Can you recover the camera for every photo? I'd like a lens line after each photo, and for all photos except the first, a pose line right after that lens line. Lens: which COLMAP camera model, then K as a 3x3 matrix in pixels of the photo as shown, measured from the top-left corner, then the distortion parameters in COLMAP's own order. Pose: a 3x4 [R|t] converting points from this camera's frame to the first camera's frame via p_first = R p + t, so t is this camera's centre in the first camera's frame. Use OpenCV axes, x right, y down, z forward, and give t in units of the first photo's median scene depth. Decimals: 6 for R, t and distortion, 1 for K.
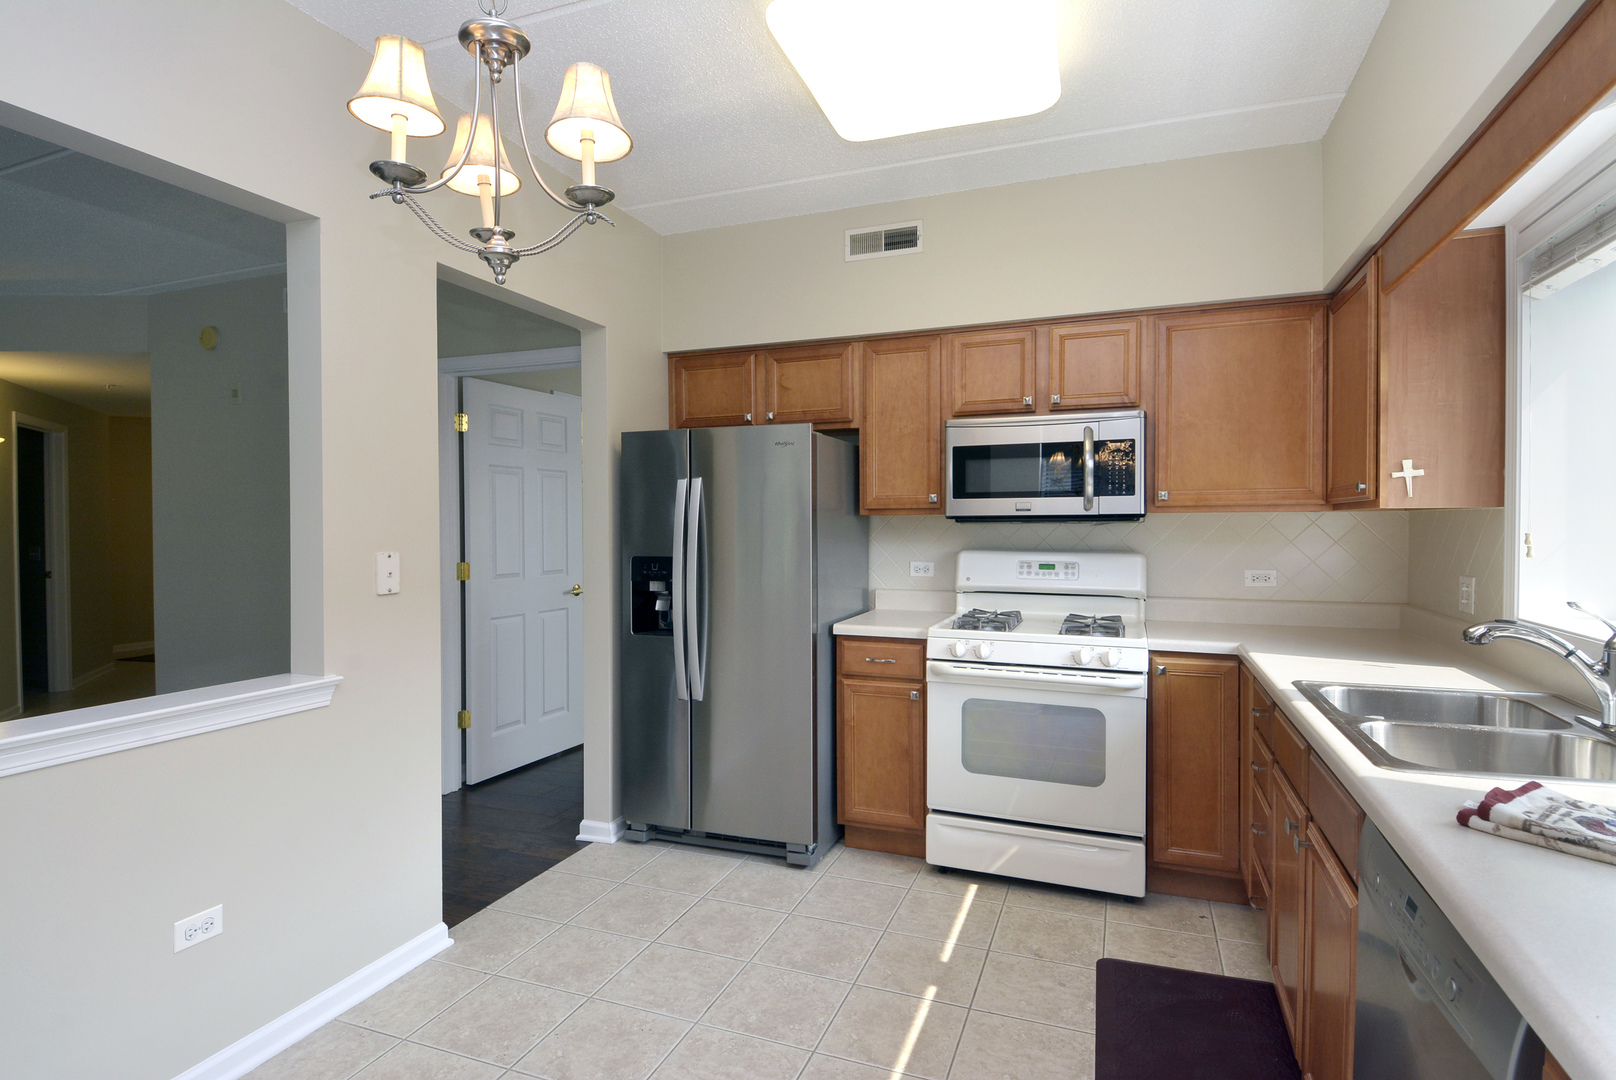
lens RADIAL K [[842.4, 0, 808.0], [0, 842.4, 540.0], [0, 0, 1]] dist [0.005786, 0.000094]
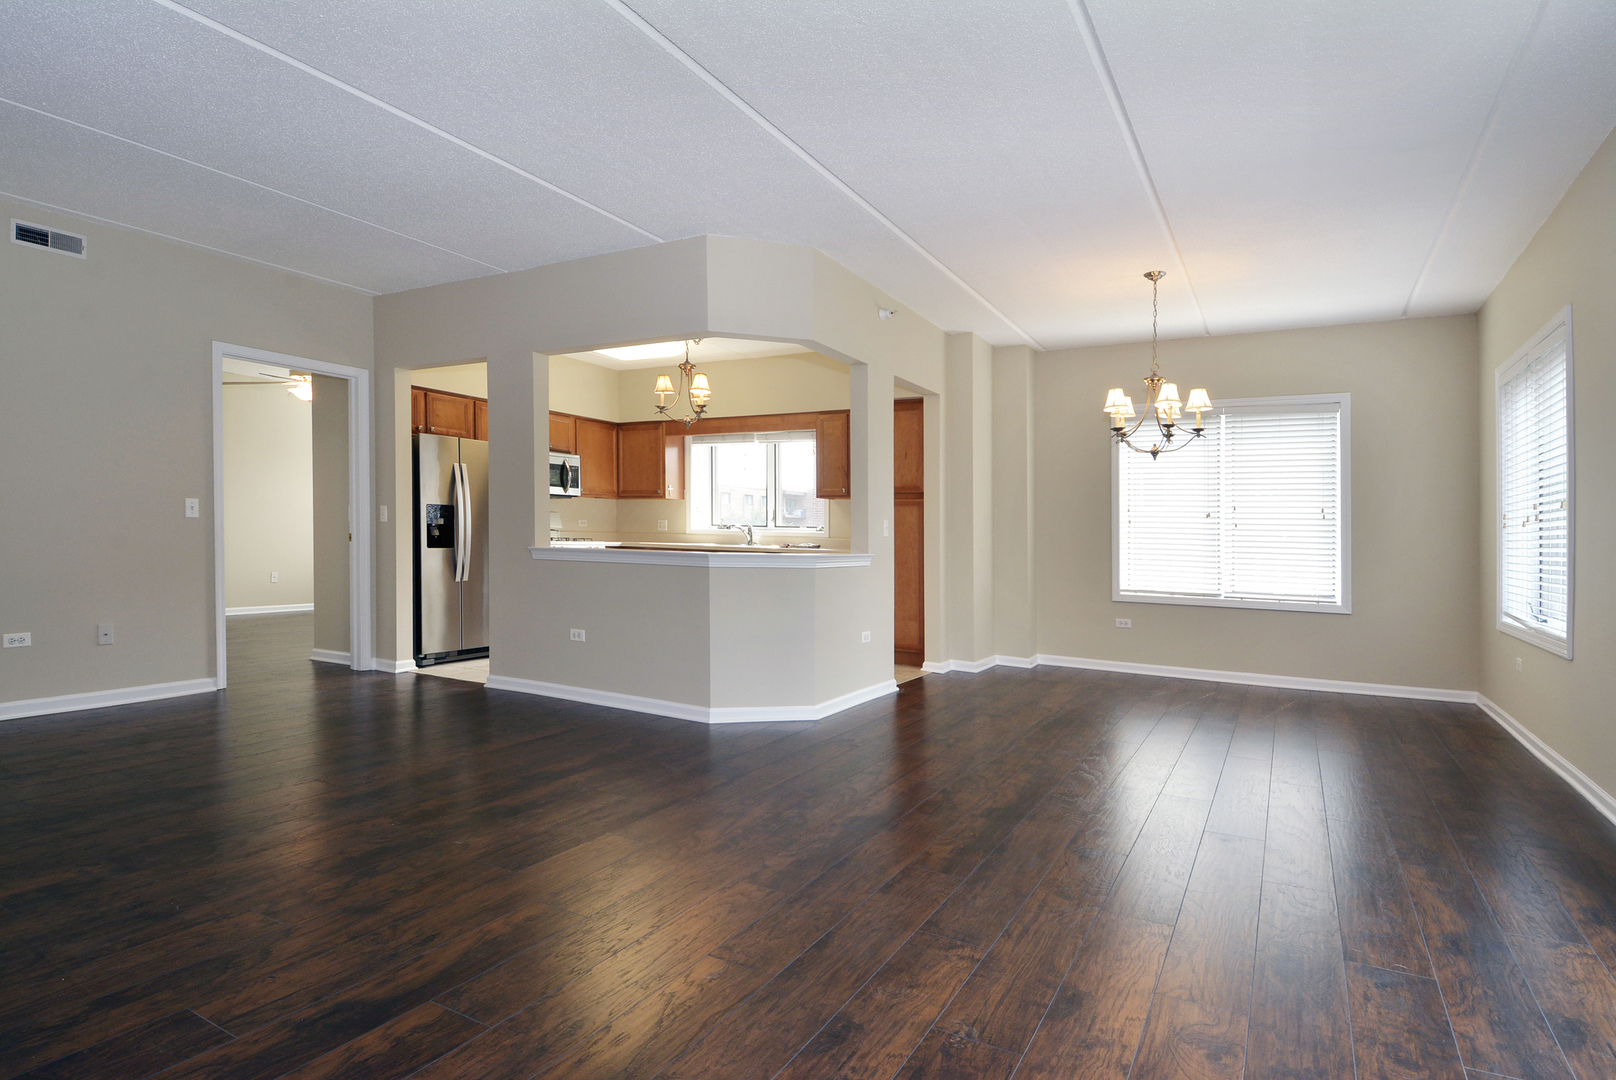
lens RADIAL K [[842.4, 0, 808.0], [0, 842.4, 540.0], [0, 0, 1]] dist [0.005786, 0.000094]
pose [[0.155334, -0.001783, 0.987860, -2.047053], [-0.005397, 0.999982, 0.002654, 0.093028], [-0.987847, -0.005744, 0.155322, -0.079124]]
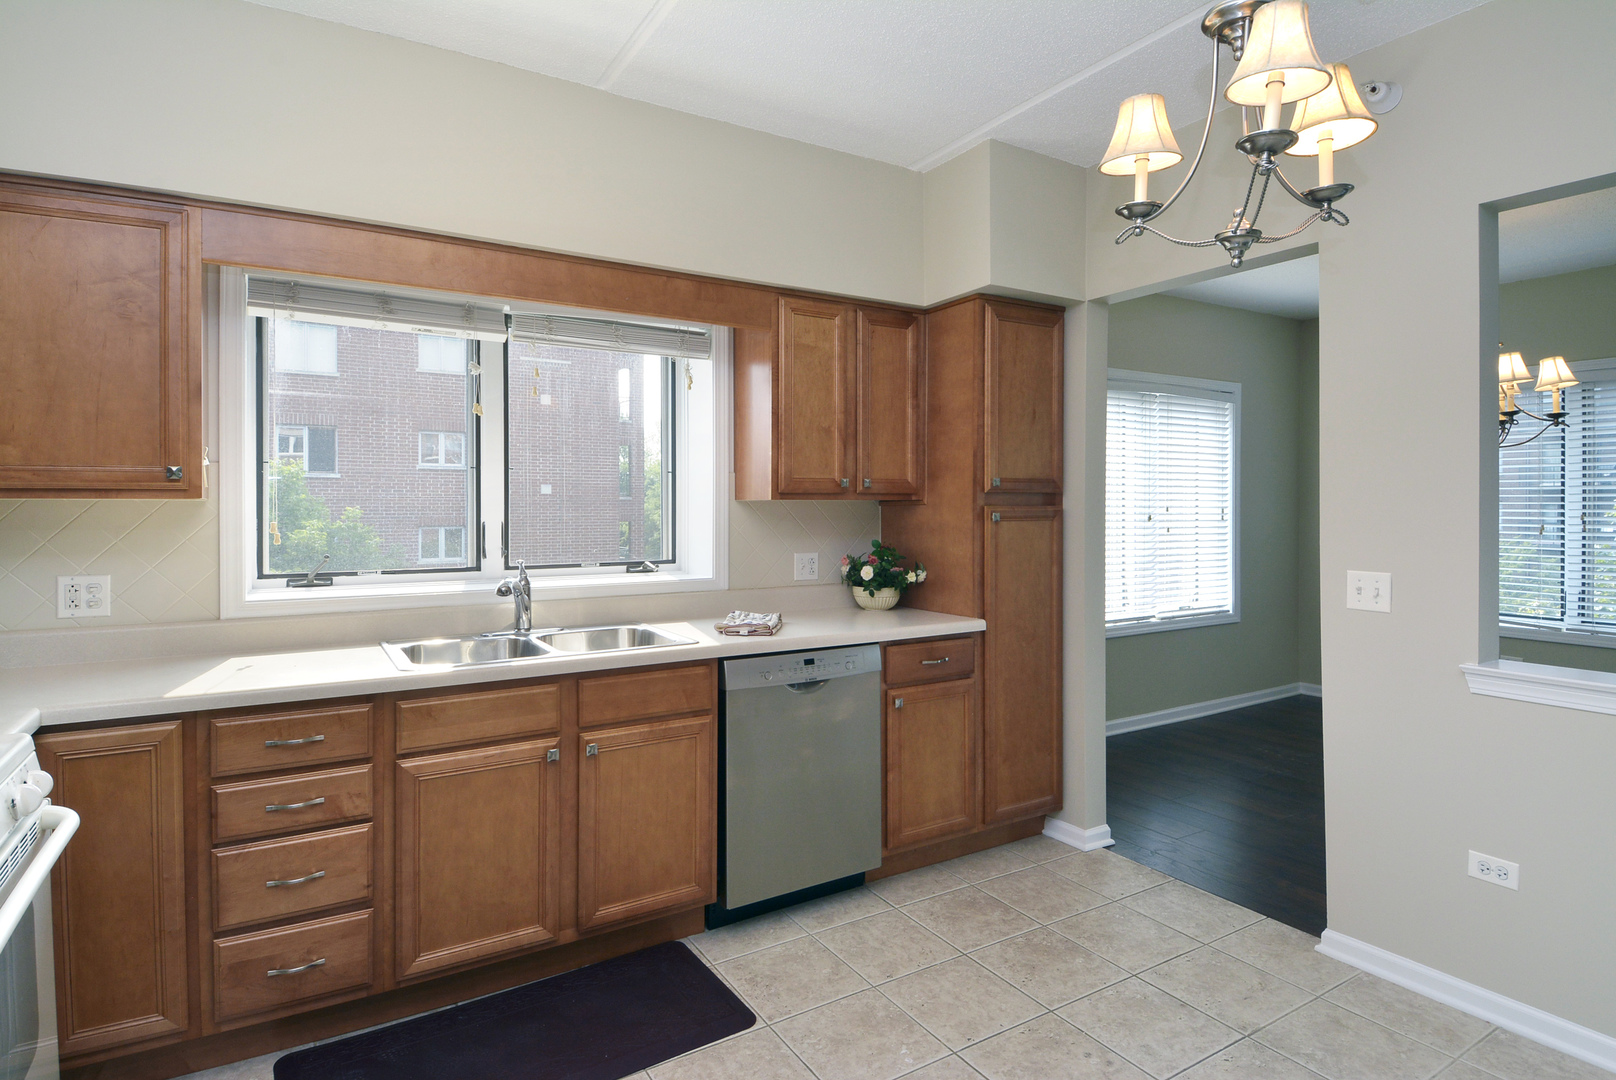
lens RADIAL K [[827.7, 0, 809.7], [0, 827.7, 512.9], [0, 0, 1]] dist [0.002284, 0.000324]
pose [[-0.756187, 0.004048, 0.654343, -0.301182], [0.018181, 0.999725, 0.014827, -0.019245], [-0.654103, 0.023108, -0.756053, 0.982300]]
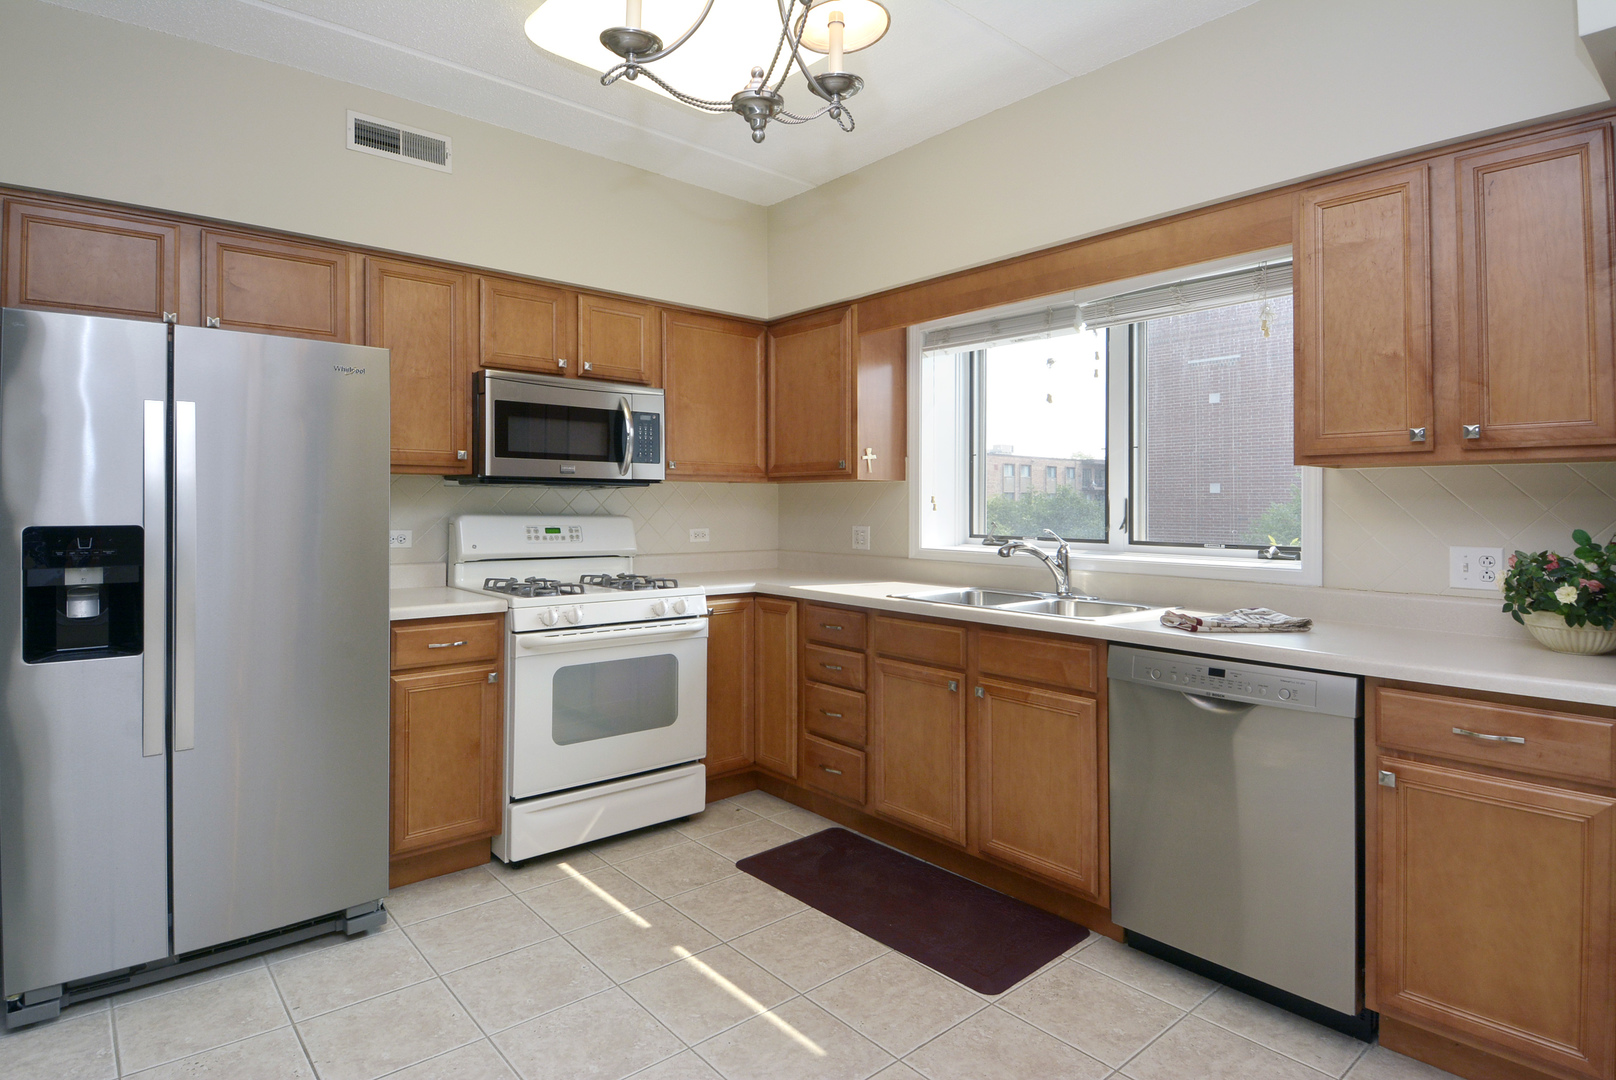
lens RADIAL K [[828.3, 0, 810.2], [0, 828.3, 506.6], [0, 0, 1]] dist [0.061656, -0.051172]
pose [[0.487079, 0.002062, 0.873356, -0.492663], [0.009330, 0.999928, -0.007564, 0.015406], [-0.873308, 0.011833, 0.487025, 0.288074]]
